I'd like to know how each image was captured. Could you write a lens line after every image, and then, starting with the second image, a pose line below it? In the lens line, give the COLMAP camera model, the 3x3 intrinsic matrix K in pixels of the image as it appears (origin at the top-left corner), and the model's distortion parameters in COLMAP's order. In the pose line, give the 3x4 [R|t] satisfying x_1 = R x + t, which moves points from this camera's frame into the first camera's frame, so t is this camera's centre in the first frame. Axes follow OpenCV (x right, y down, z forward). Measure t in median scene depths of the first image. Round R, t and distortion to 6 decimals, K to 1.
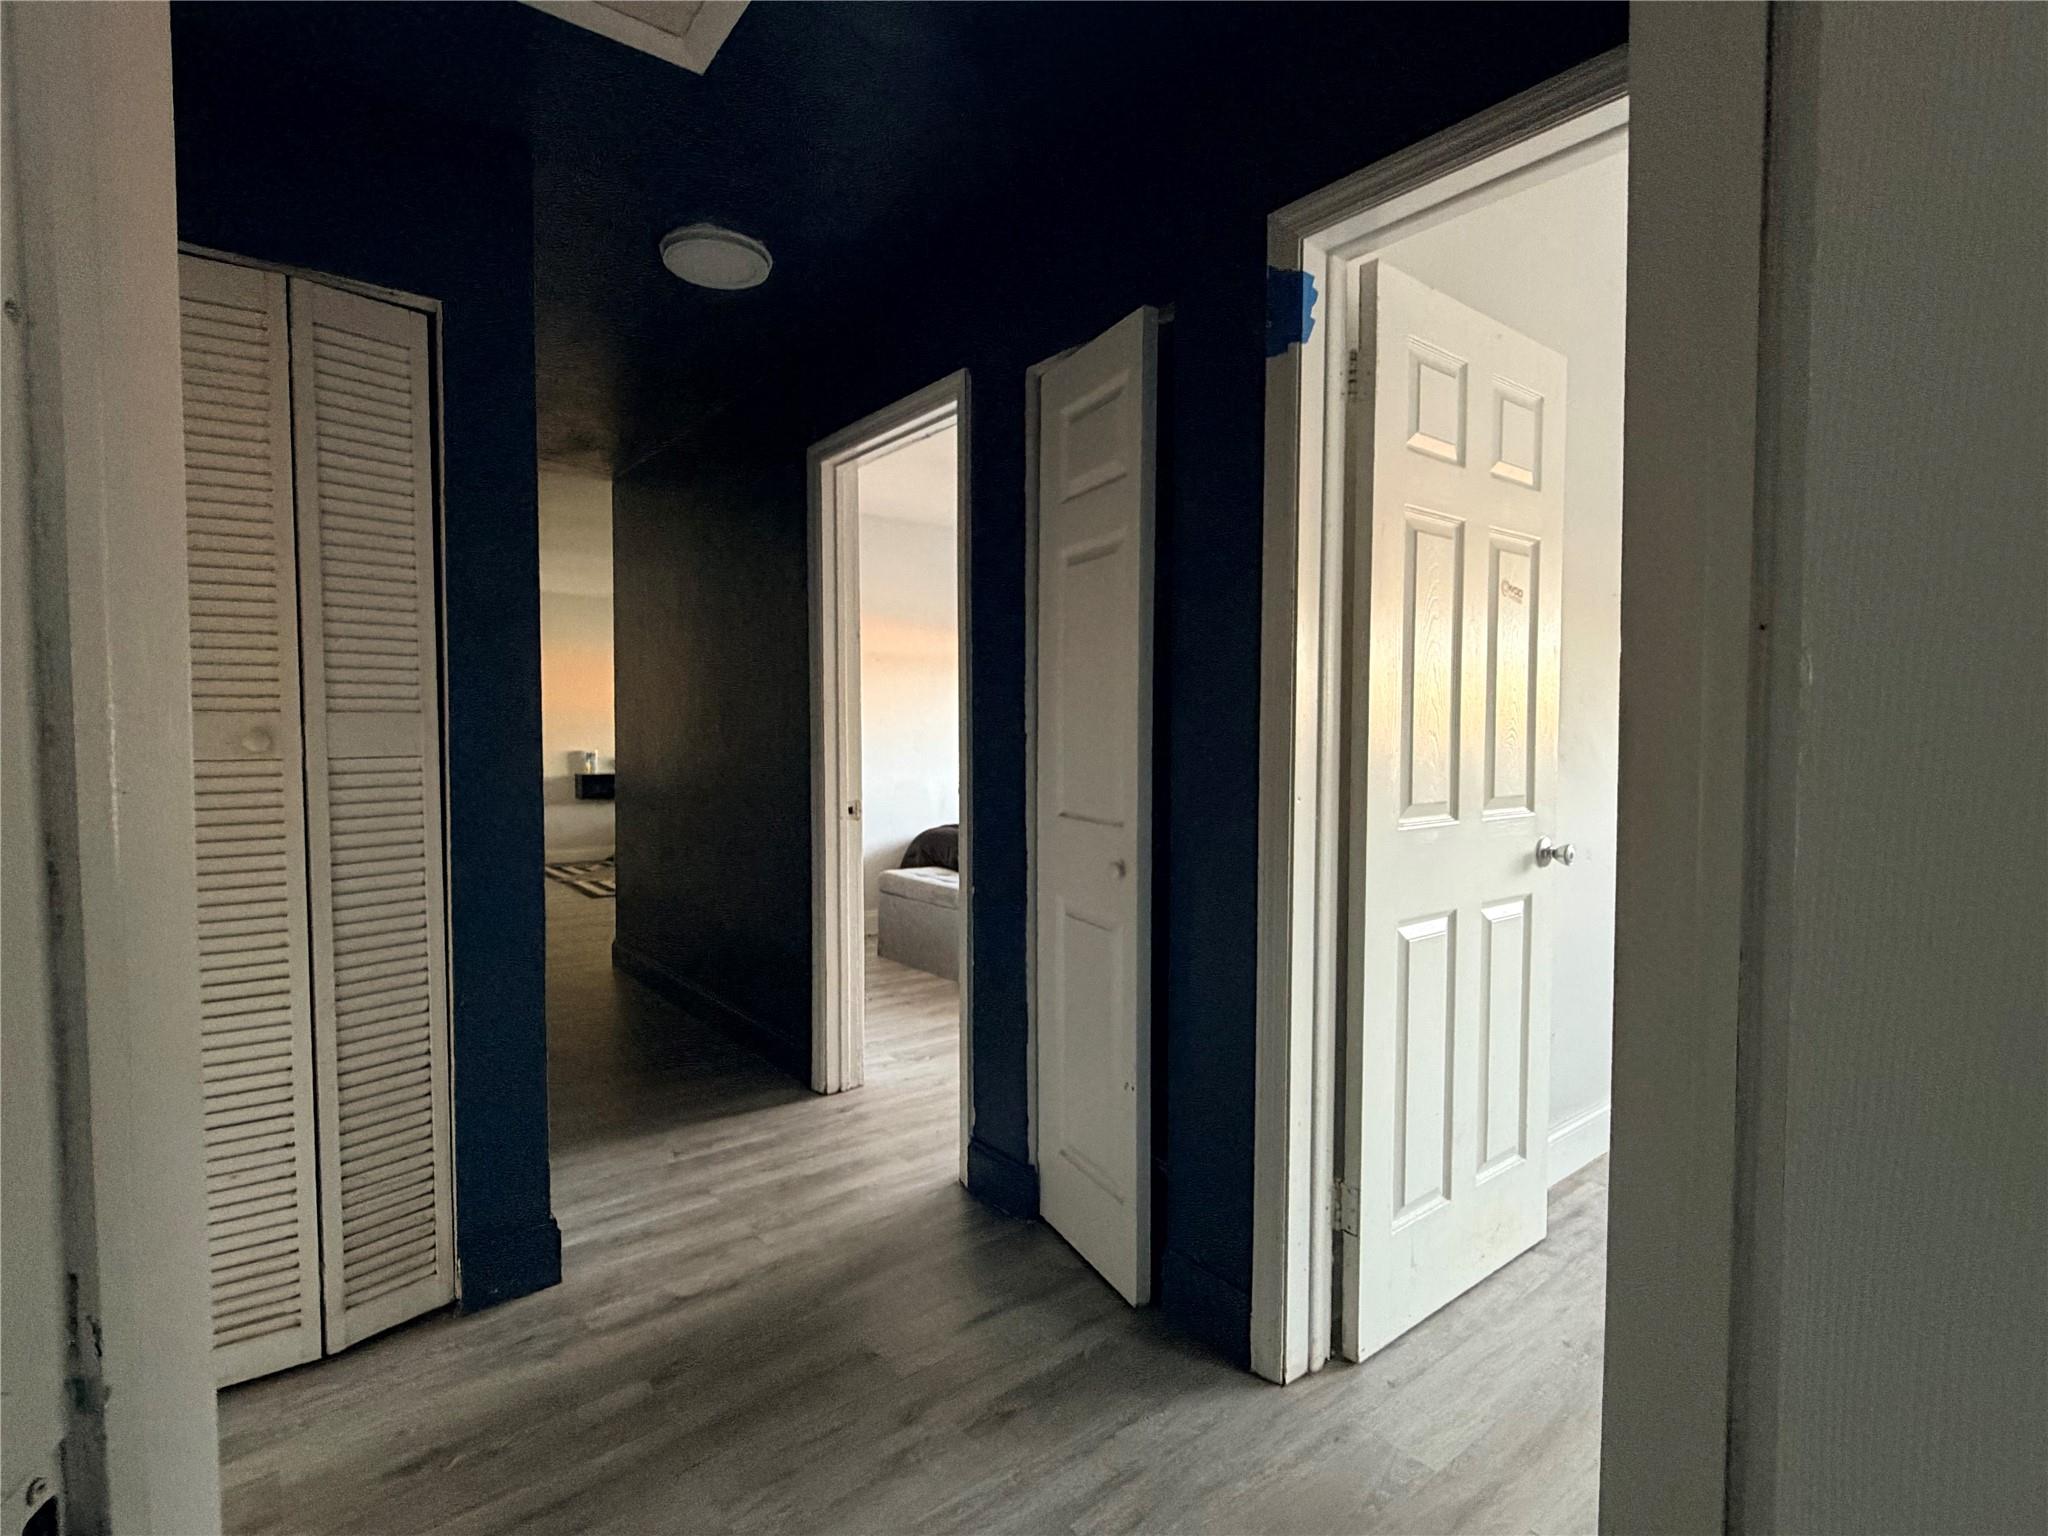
lens RADIAL K [[950.1, 0, 1024.0], [0, 950.1, 768.0], [0, 0, 1]] dist [-0.001520, -0.000063]
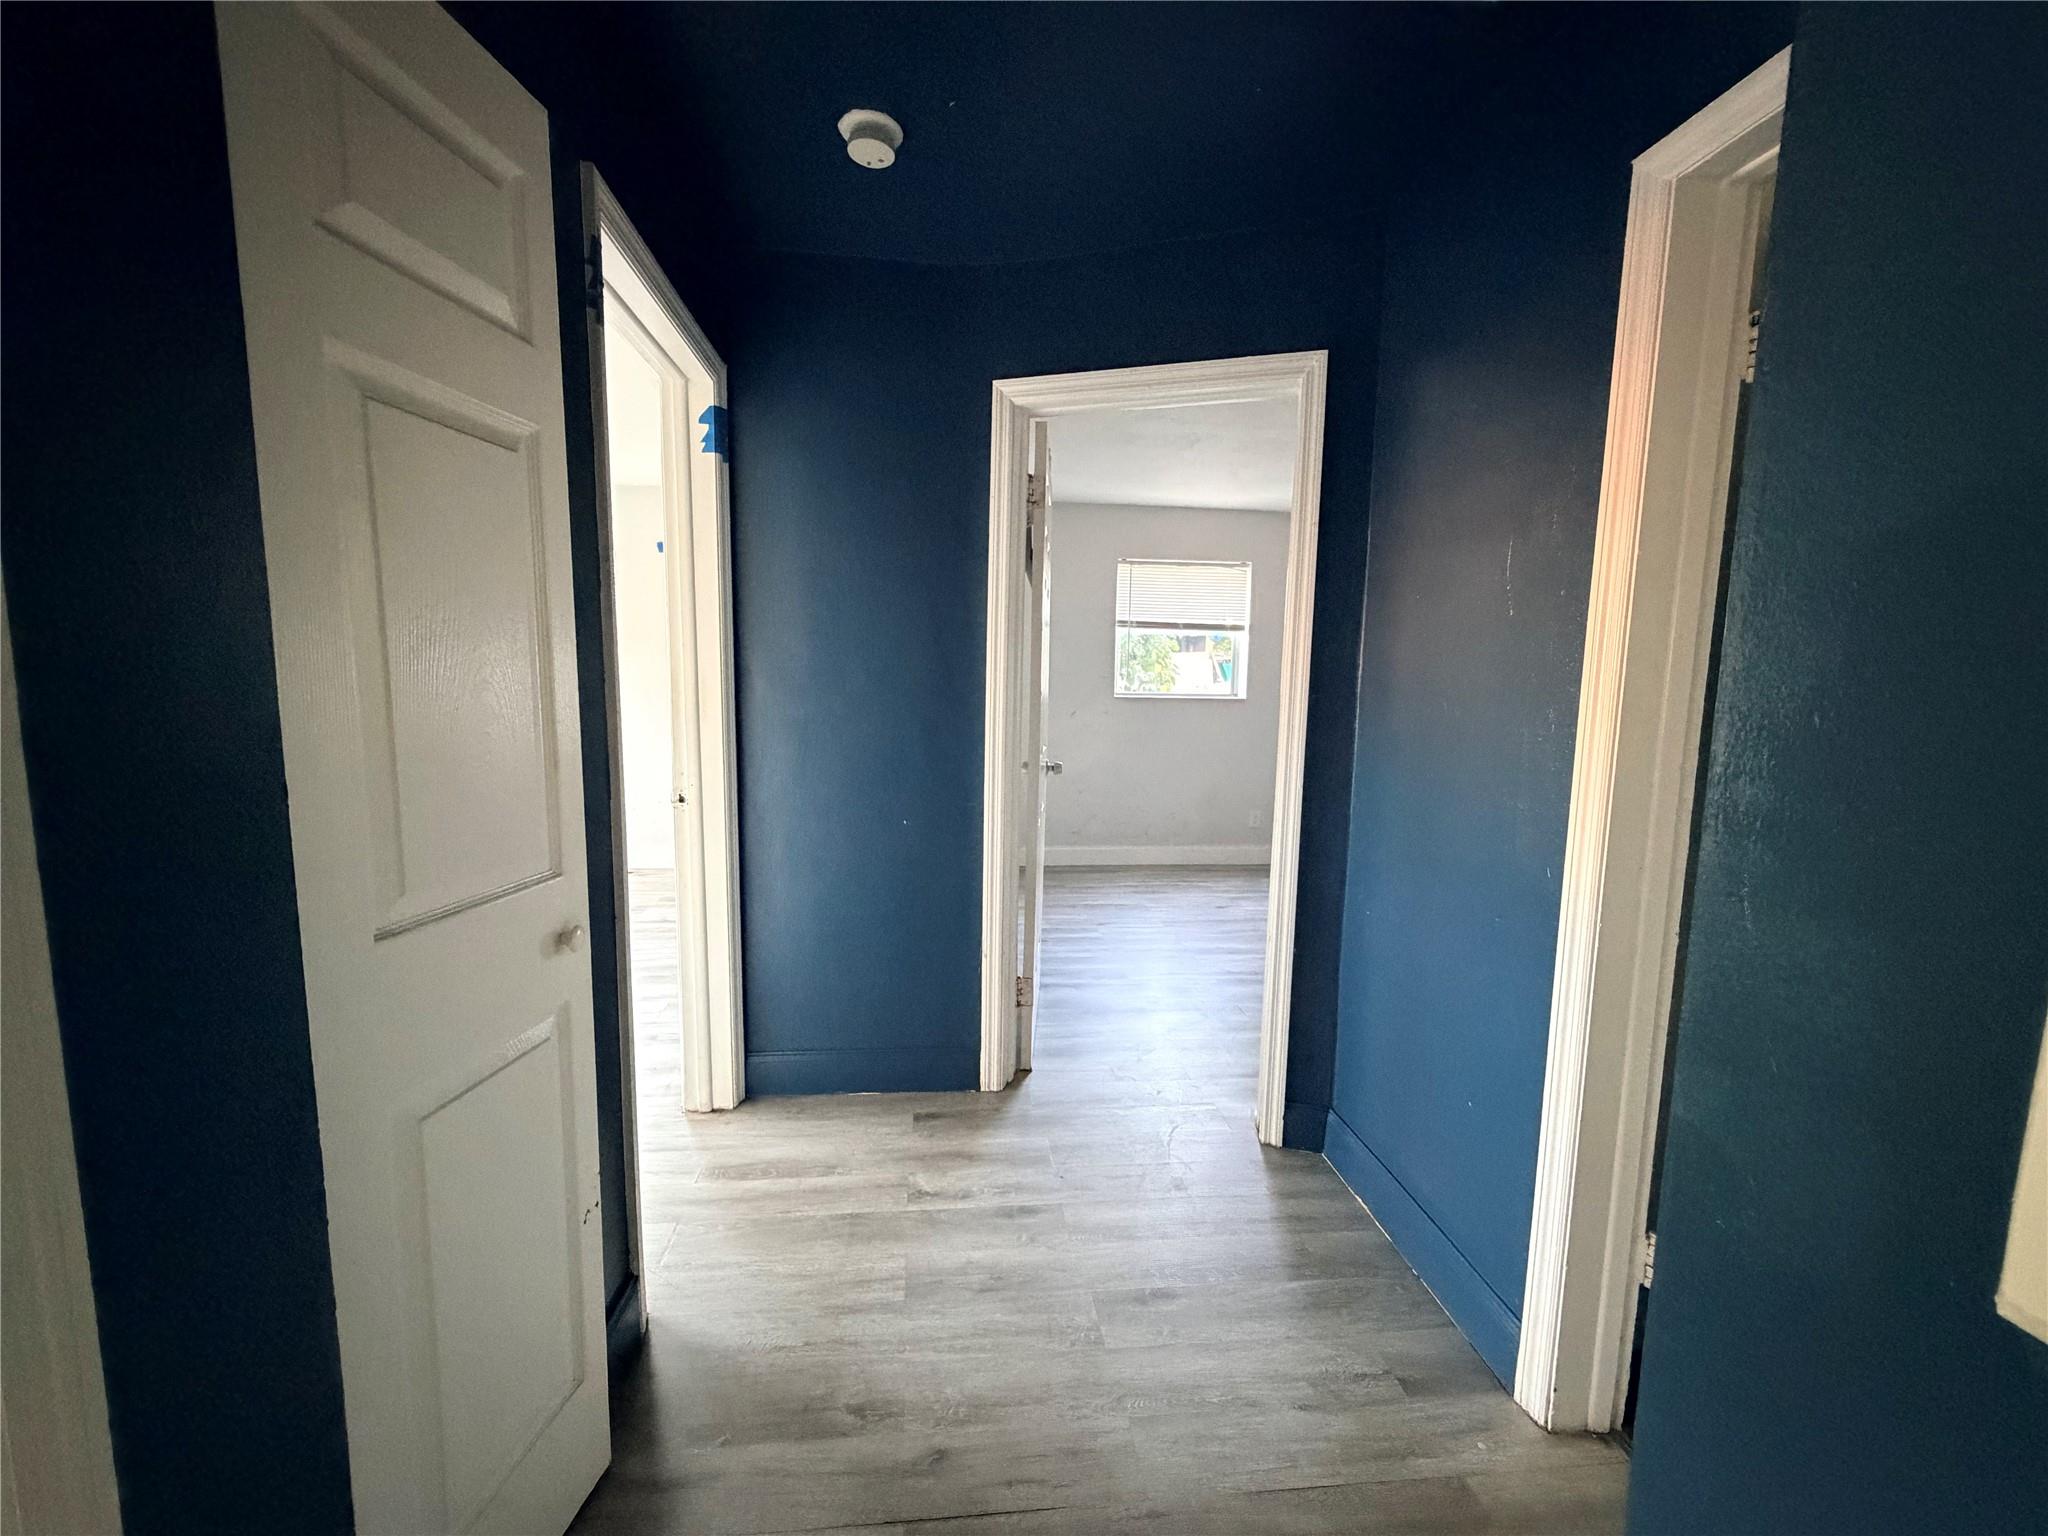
lens RADIAL K [[821.2, 0, 1024.0], [0, 821.2, 768.0], [0, 0, 1]] dist [-0.001850, 0.000026]
pose [[-0.836464, -0.073223, 0.543107, -0.412358], [0.007431, 0.989427, 0.144842, -0.083718], [-0.547971, 0.125191, -0.827076, 1.075974]]
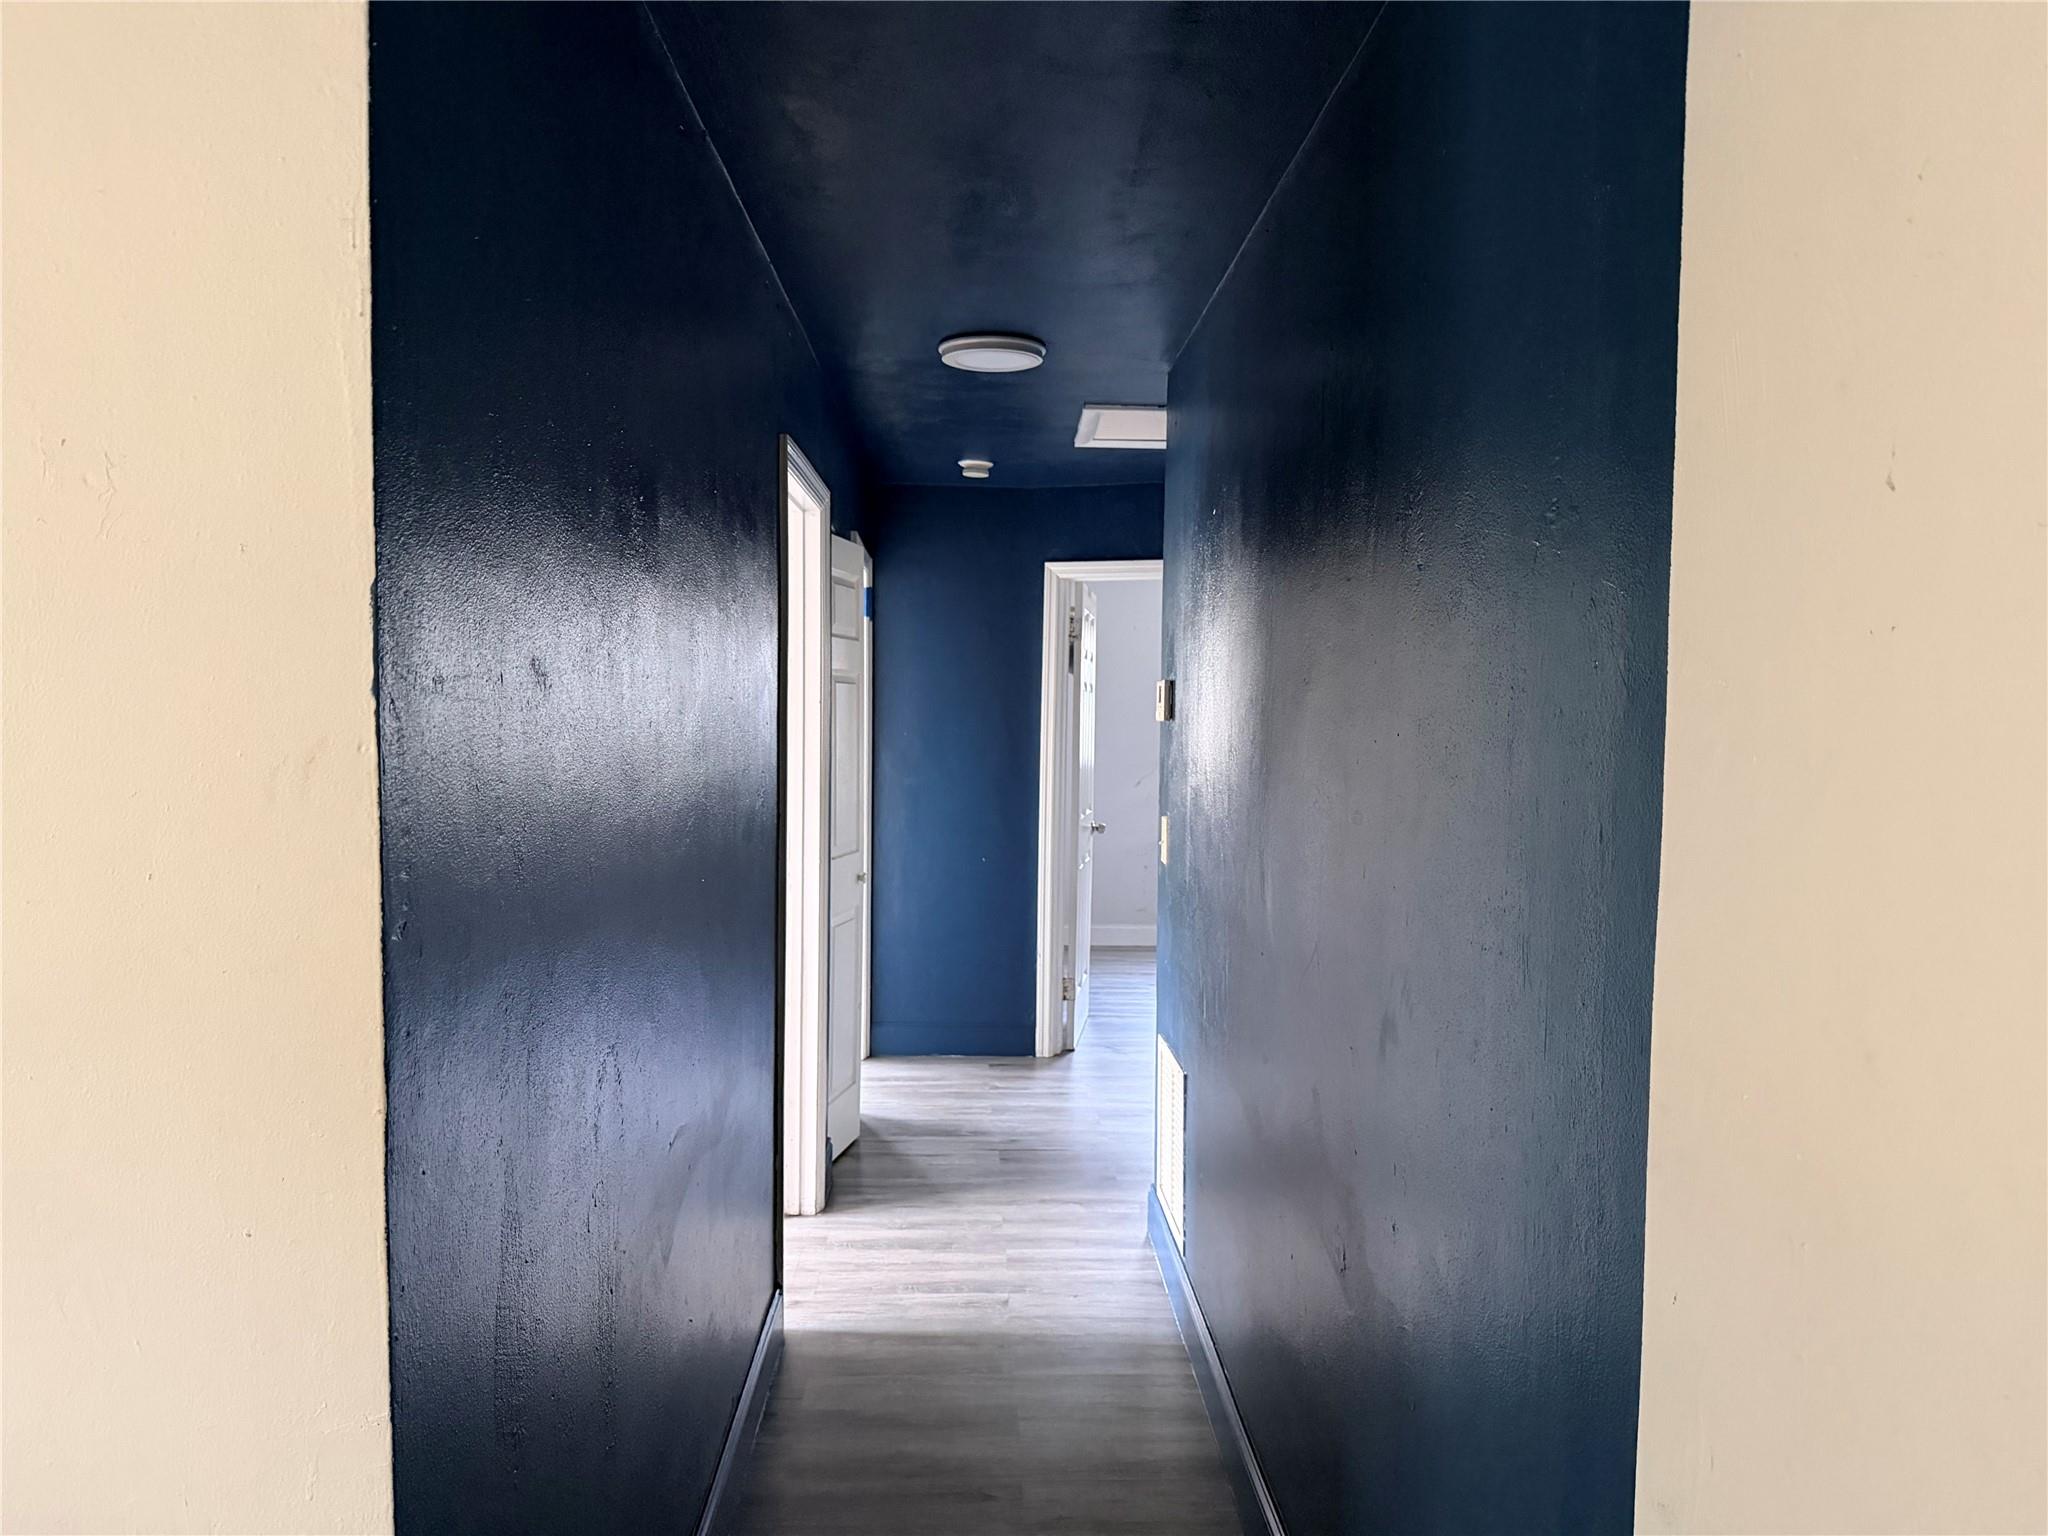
lens RADIAL K [[1441.8, 0, 1012.7], [0, 1441.8, 775.0], [0, 0, 1]] dist [0.004188, -0.002315]
pose [[-0.793473, -0.032516, 0.607736, -1.340777], [0.014705, 0.997256, 0.072556, -0.206187], [-0.608428, 0.066507, -0.790817, 2.317506]]
